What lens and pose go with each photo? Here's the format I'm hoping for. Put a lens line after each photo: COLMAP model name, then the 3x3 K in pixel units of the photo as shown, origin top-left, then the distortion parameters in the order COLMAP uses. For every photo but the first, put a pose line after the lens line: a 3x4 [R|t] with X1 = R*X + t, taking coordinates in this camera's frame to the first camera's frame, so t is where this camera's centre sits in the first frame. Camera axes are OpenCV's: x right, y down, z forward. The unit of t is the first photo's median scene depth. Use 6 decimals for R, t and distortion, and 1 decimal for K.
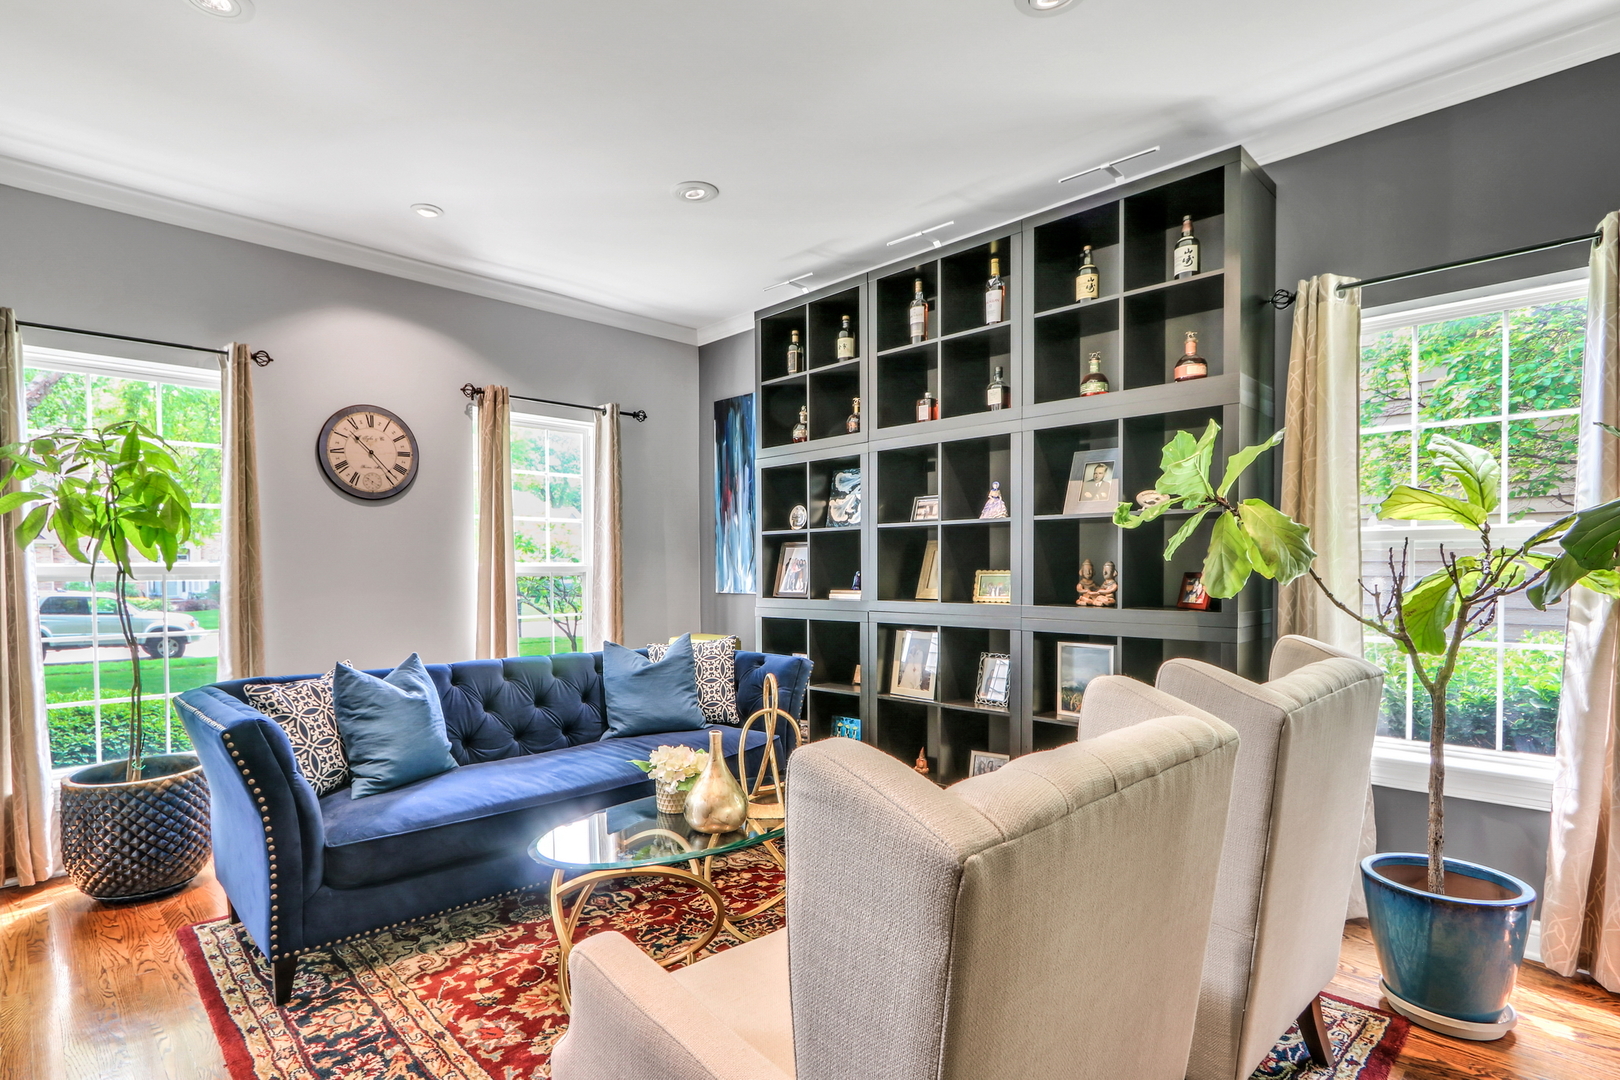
lens RADIAL K [[825.3, 0, 791.1], [0, 825.3, 547.5], [0, 0, 1]] dist [-0.006072, -0.000341]
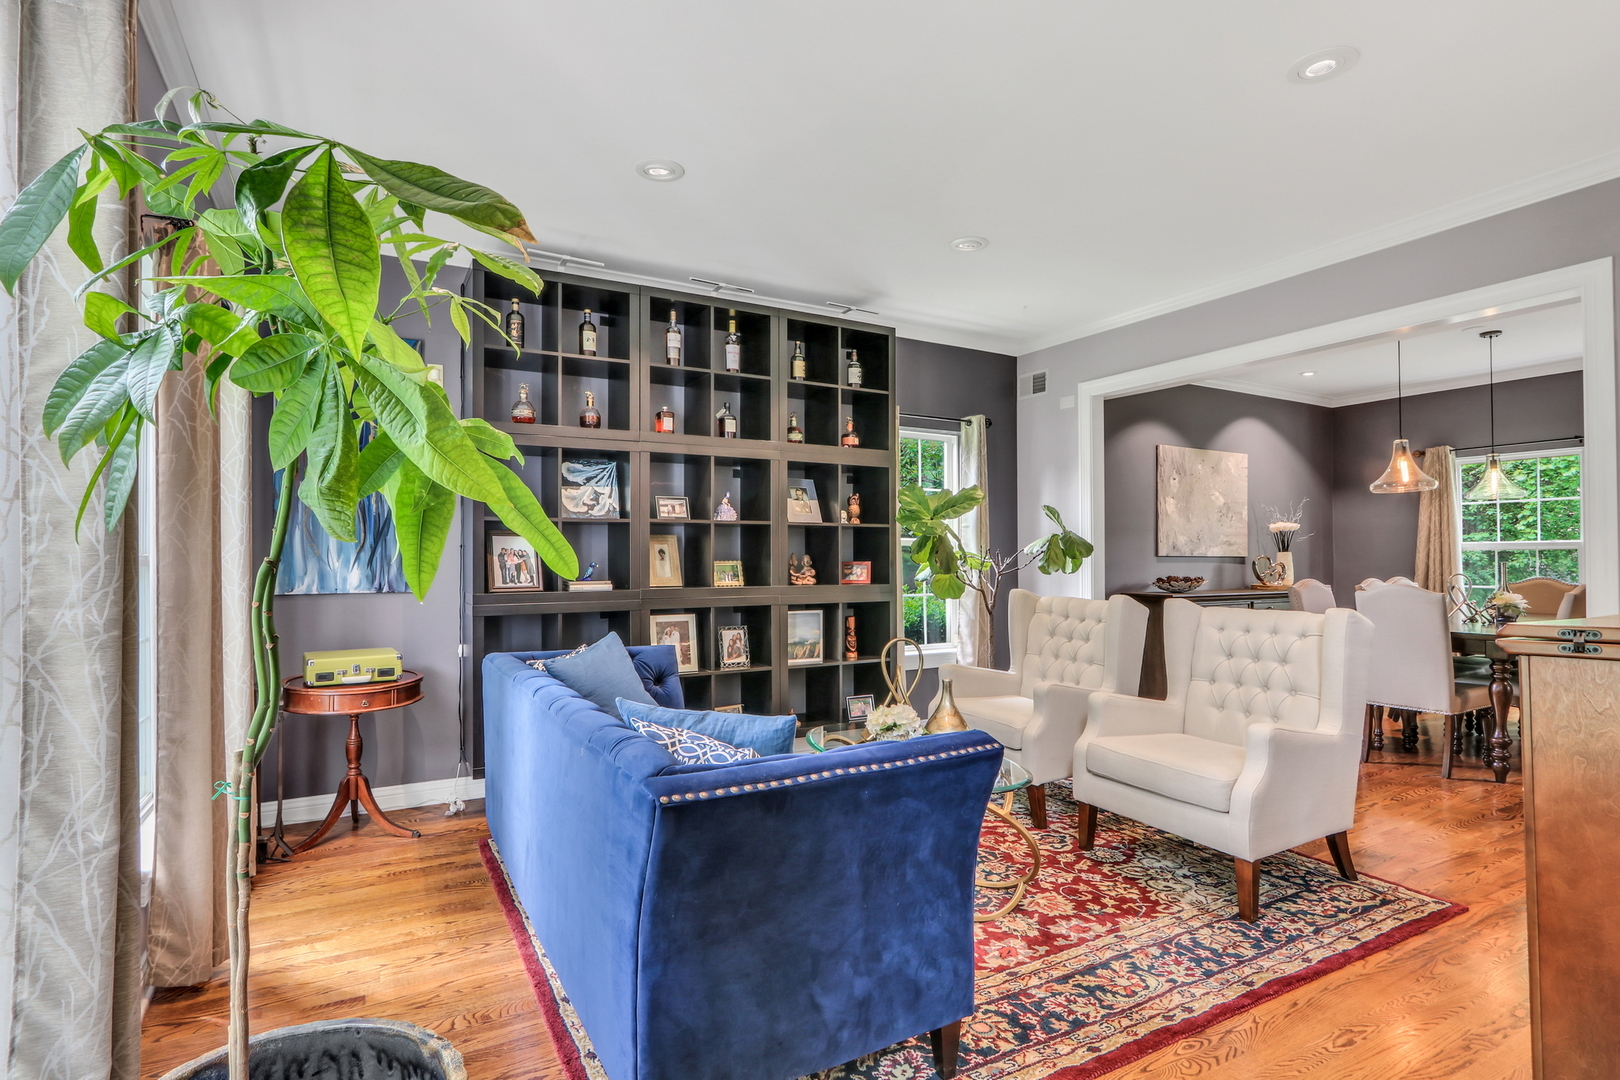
lens RADIAL K [[798.6, 0, 785.4], [0, 798.6, 548.8], [0, 0, 1]] dist [-0.005773, -0.000520]
pose [[0.247123, 0.010949, 0.968922, -1.028226], [-0.025112, 0.999673, -0.004892, 0.012951], [-0.968659, -0.023123, 0.247318, 0.681574]]
